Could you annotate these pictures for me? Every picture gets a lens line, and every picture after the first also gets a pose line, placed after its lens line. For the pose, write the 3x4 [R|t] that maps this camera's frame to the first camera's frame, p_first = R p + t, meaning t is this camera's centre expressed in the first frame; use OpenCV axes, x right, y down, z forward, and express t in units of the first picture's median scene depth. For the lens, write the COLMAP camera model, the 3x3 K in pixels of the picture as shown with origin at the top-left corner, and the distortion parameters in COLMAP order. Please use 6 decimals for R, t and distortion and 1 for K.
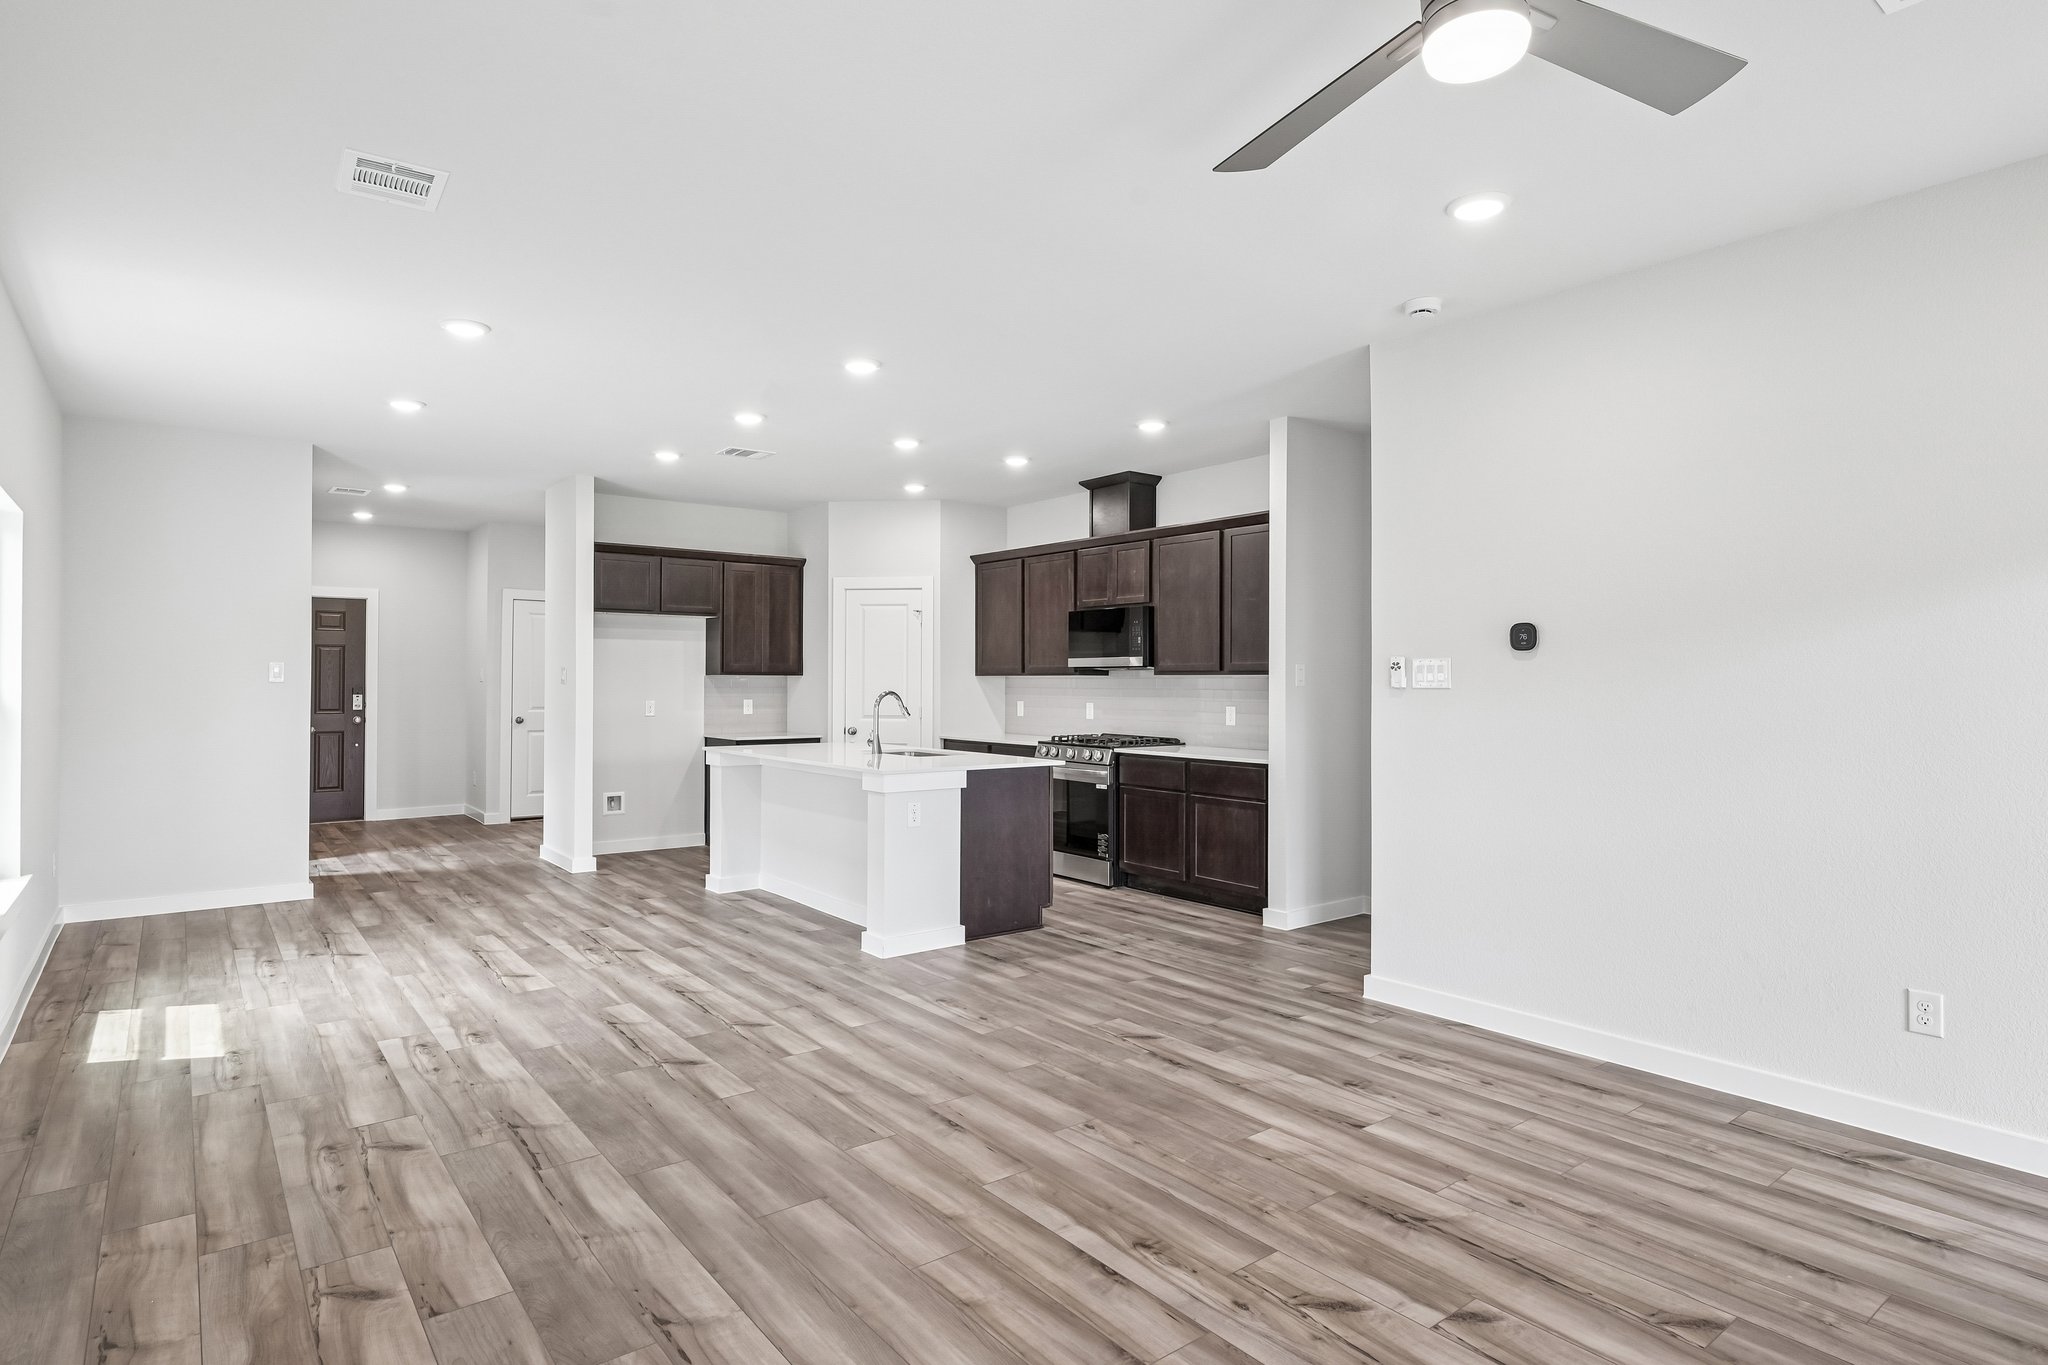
lens RADIAL K [[1085.4, 0, 1024.0], [0, 1085.4, 682.5], [0, 0, 1]] dist [0.021449, 0.000040]
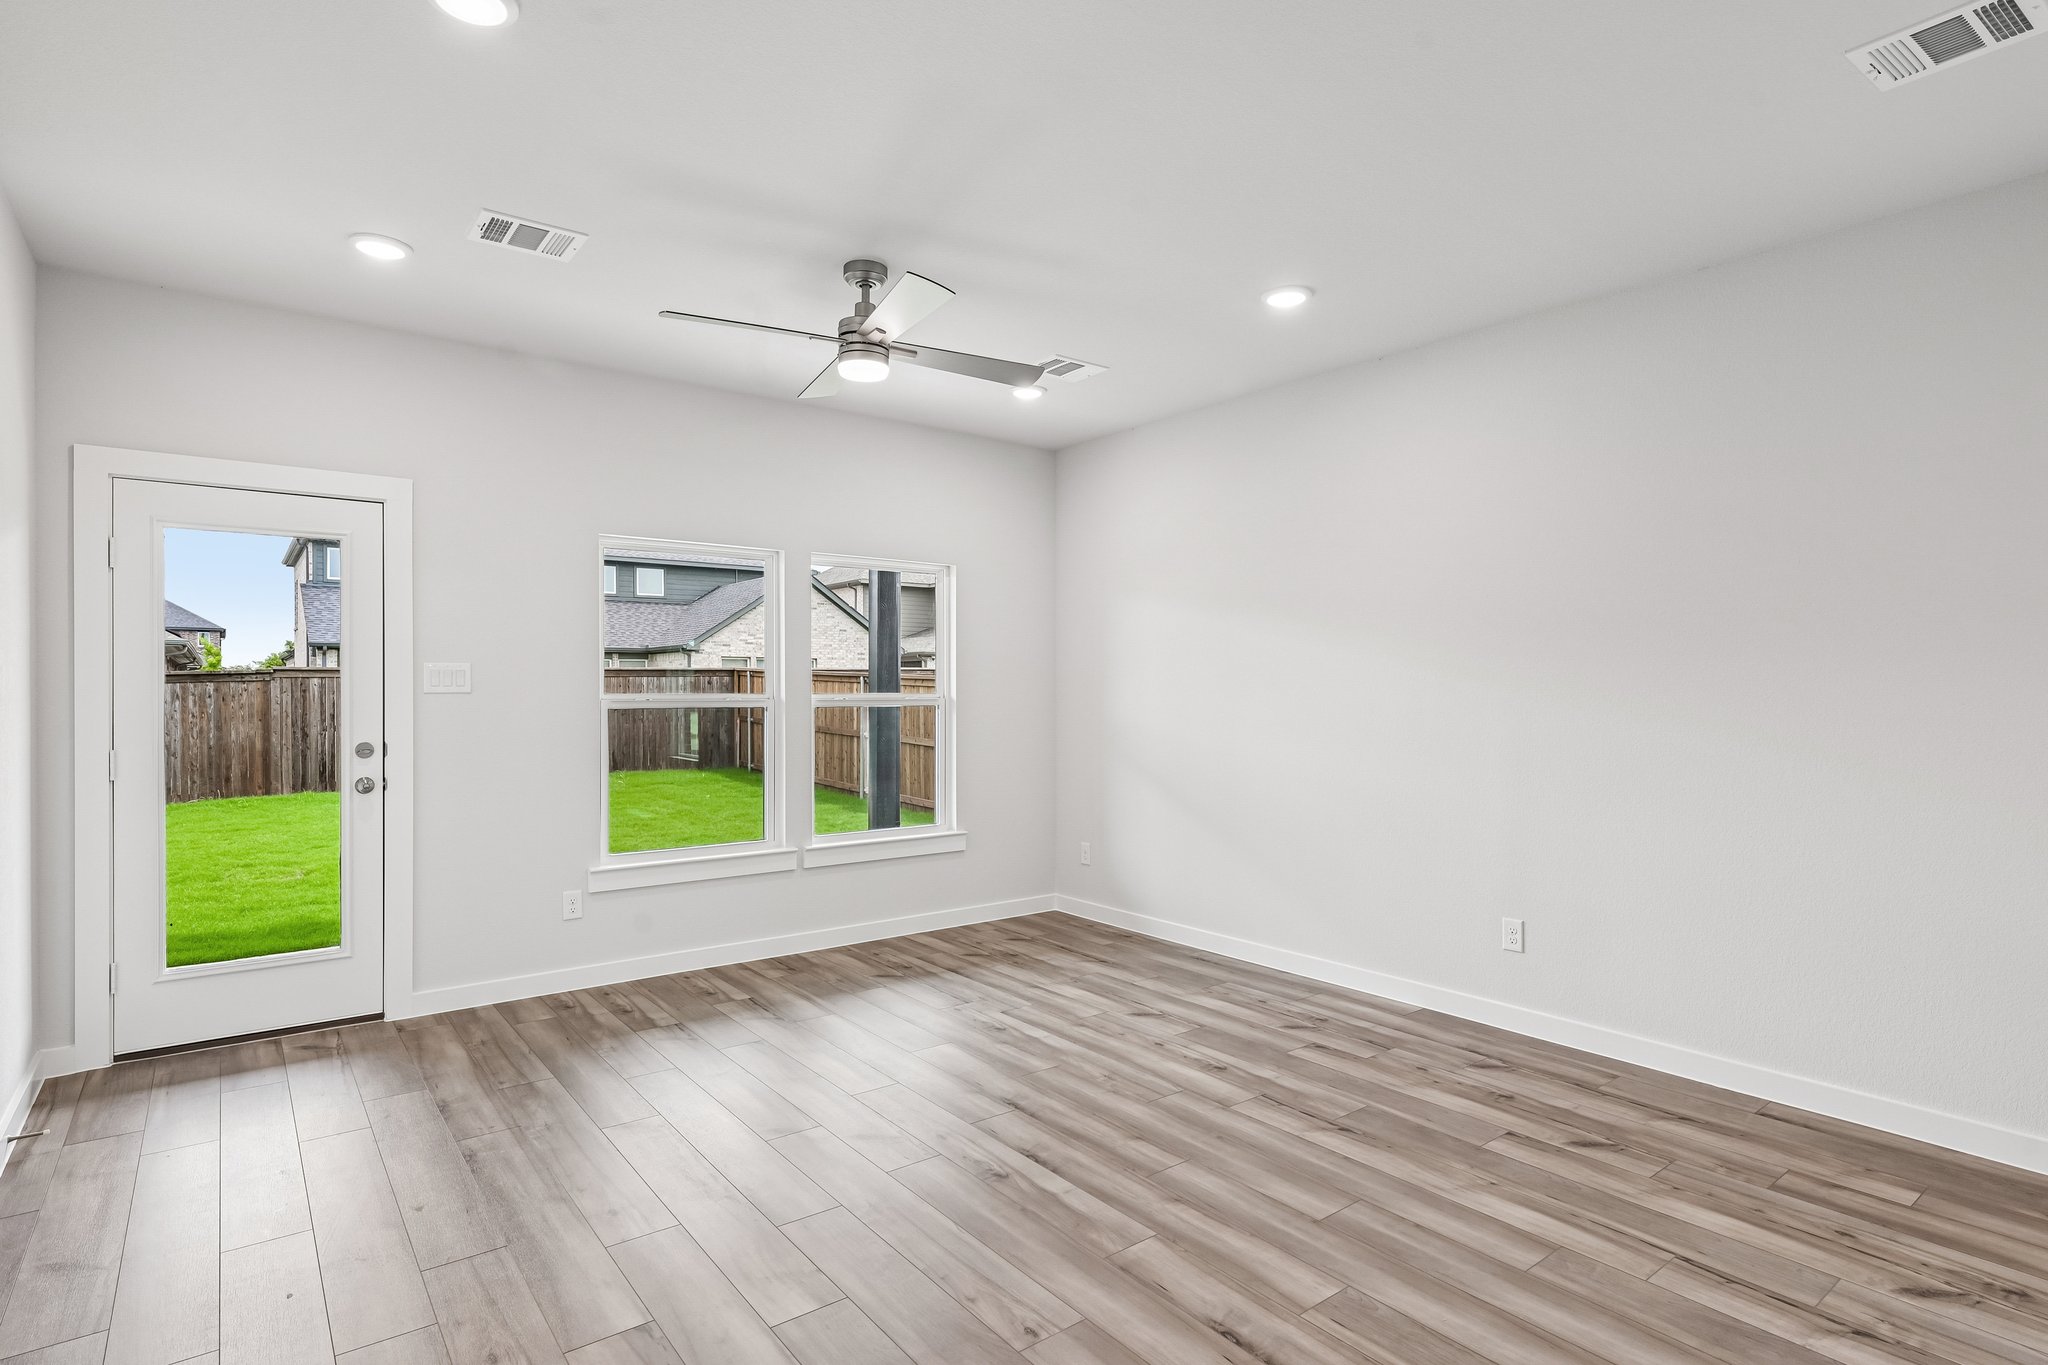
lens RADIAL K [[1056.1, 0, 1024.0], [0, 1056.1, 682.5], [0, 0, 1]] dist [-0.000576, -0.000080]
pose [[-0.999987, -0.001844, 0.004728, 0.076023], [-0.001864, 0.999990, -0.004158, -0.002782], [-0.004720, -0.004167, -0.999980, 2.036209]]
